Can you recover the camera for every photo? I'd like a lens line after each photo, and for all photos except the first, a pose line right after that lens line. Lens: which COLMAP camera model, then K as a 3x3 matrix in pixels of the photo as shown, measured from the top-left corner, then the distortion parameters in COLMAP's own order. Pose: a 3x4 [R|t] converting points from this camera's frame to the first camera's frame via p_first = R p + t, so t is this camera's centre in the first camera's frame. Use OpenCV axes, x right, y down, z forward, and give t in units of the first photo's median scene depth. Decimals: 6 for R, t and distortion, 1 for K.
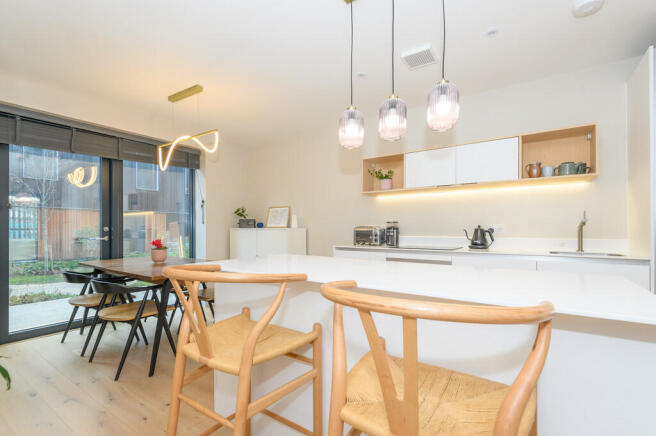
lens RADIAL K [[315.5, 0, 329.1], [0, 315.5, 227.3], [0, 0, 1]] dist [0.000437, -0.000177]
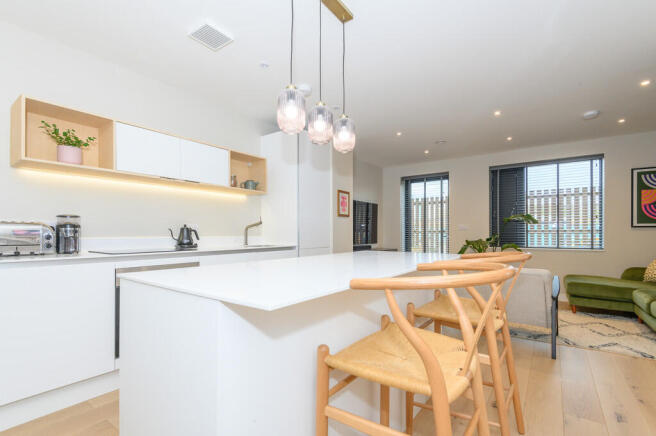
lens RADIAL K [[306.3, 0, 330.2], [0, 306.3, 230.1], [0, 0, 1]] dist [-0.000425, -0.000630]
pose [[0.007520, 0.009189, 0.999930, -0.479945], [-0.004969, 0.999946, -0.009152, 0.017731], [-0.999959, -0.004900, 0.007565, 0.538452]]
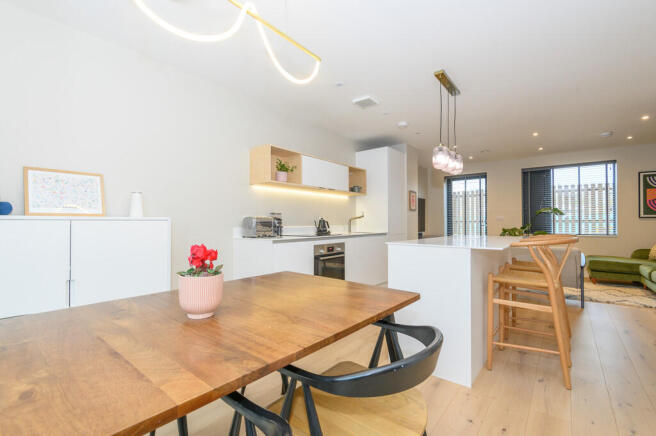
lens RADIAL K [[298.7, 0, 328.0], [0, 298.7, 218.0], [0, 0, 1]] dist [-0.013437, -0.000006]
pose [[0.054090, 0.014608, 0.998429, -0.890664], [-0.001787, 0.999893, -0.014532, 0.014415], [-0.998534, -0.000998, 0.054110, 0.898330]]
